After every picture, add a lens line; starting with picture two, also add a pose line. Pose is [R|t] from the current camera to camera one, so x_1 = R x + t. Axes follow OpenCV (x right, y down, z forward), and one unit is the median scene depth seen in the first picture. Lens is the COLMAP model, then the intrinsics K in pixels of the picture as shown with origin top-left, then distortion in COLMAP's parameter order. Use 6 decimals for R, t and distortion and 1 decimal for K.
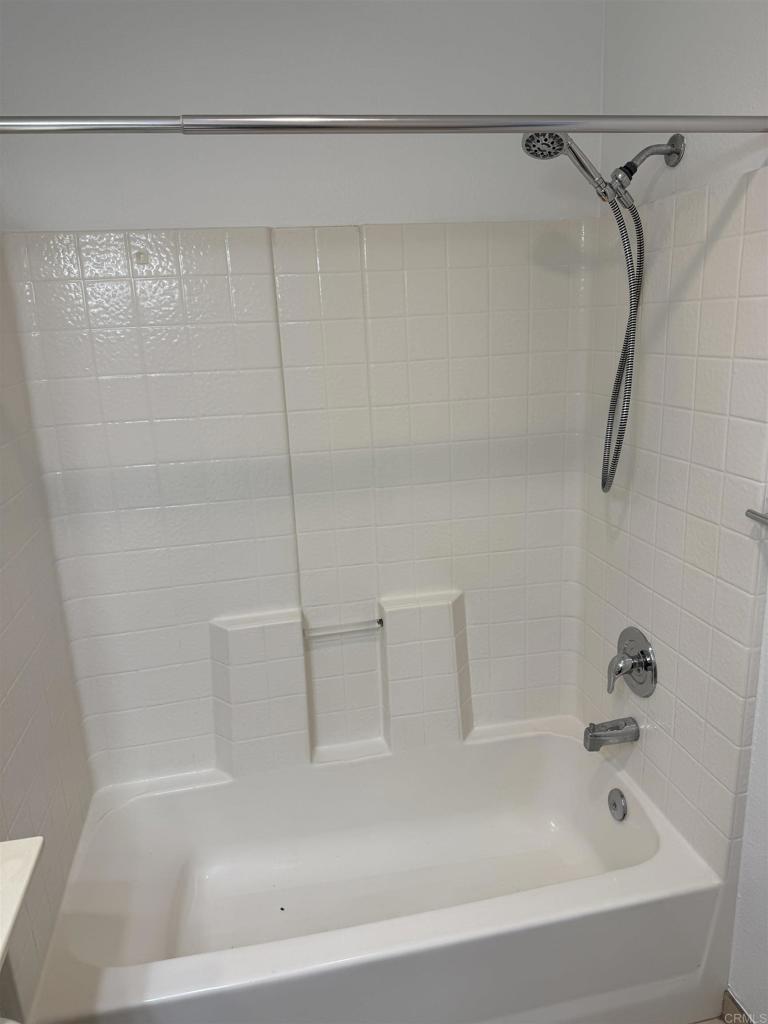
lens RADIAL K [[716.5, 0, 377.8], [0, 716.5, 517.7], [0, 0, 1]] dist [0.078999, -0.093704]
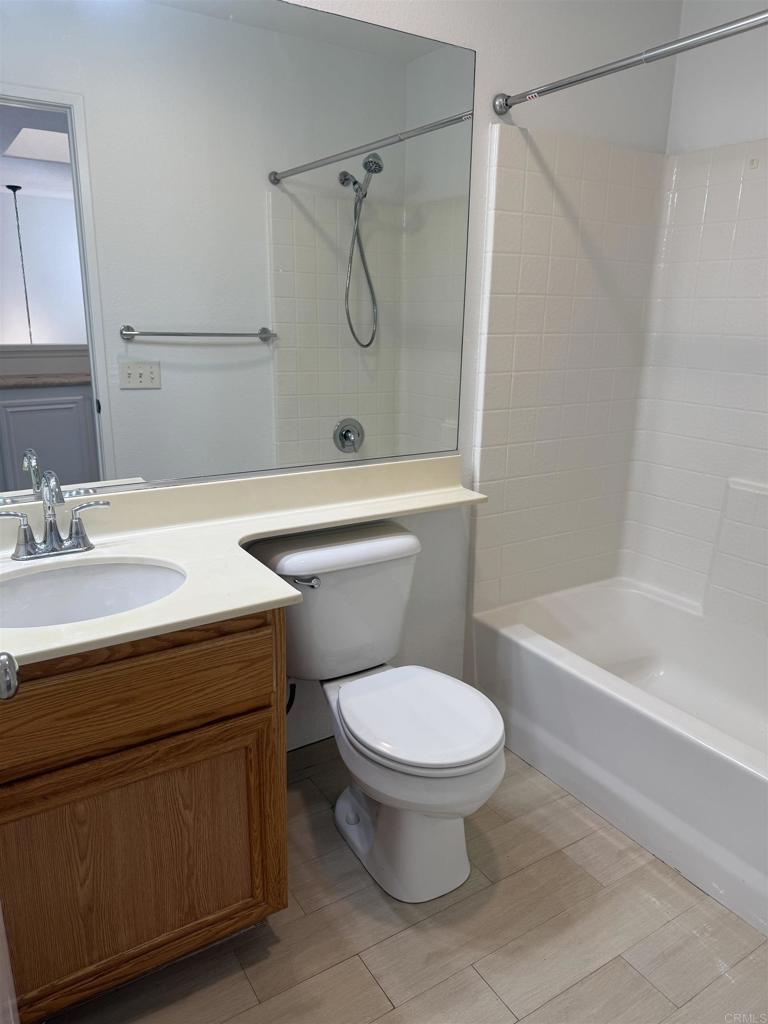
lens RADIAL K [[716.5, 0, 377.8], [0, 716.5, 517.7], [0, 0, 1]] dist [0.078999, -0.093704]
pose [[0.373533, 0.306513, -0.875513, 0.642459], [-0.274955, 0.938000, 0.211081, 0.116361], [0.885930, 0.161881, 0.434651, -0.014867]]
